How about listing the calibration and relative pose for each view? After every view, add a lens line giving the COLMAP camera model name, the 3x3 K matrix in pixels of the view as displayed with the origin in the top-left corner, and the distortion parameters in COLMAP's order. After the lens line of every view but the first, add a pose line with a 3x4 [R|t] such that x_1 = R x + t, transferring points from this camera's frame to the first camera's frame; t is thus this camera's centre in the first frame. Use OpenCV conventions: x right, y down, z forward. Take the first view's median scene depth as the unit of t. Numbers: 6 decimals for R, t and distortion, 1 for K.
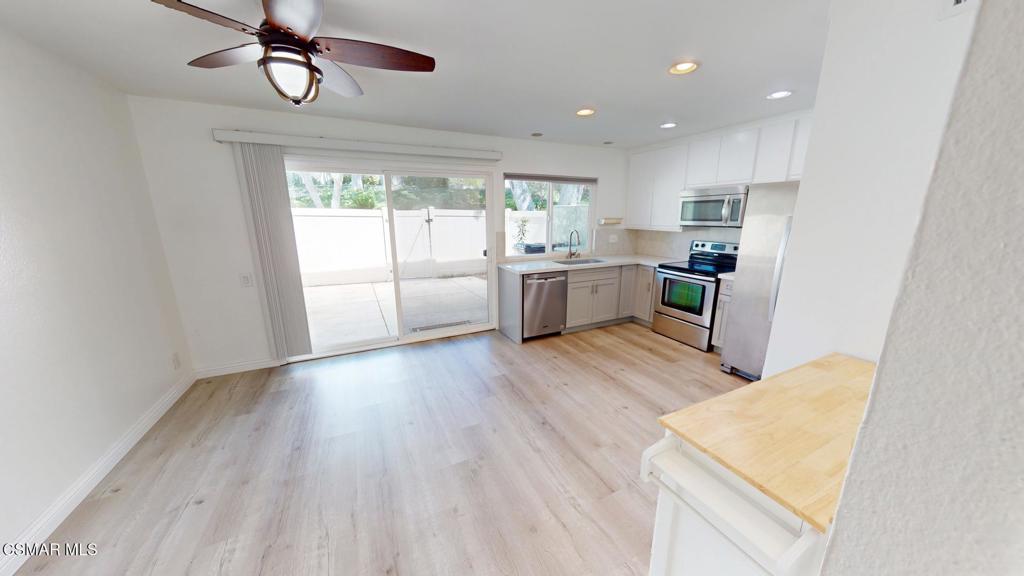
lens RADIAL K [[323.1, 0, 512.0], [0, 323.1, 288.0], [0, 0, 1]] dist [0.000903, 0.000008]
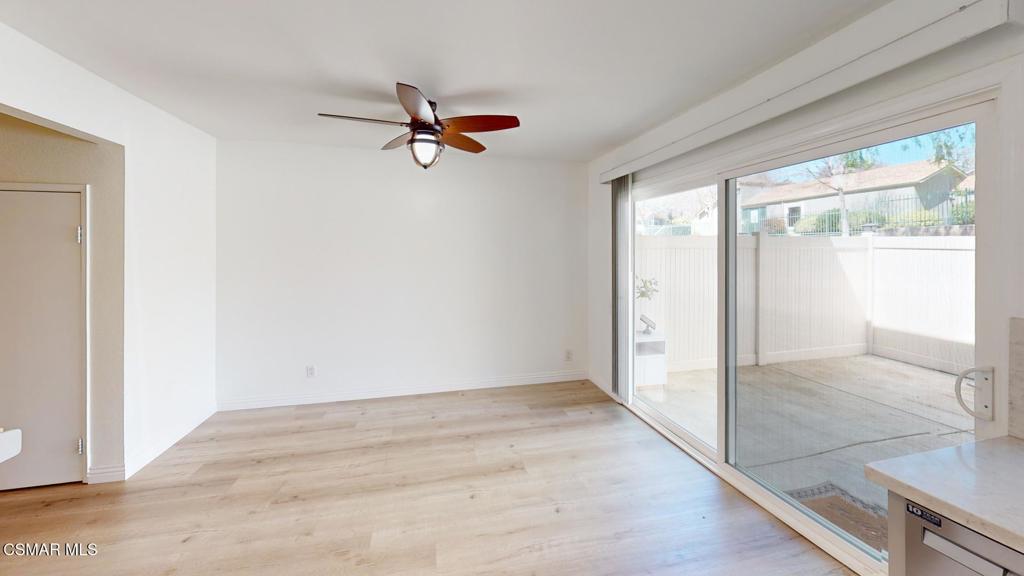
lens RADIAL K [[365.8, 0, 511.3], [0, 365.8, 272.1], [0, 0, 1]] dist [0.000412, 0.000007]
pose [[-0.210193, 0.041615, -0.976774, 0.322441], [-0.219872, 0.971487, 0.088705, -0.133585], [0.952615, 0.233410, -0.195050, 0.707720]]
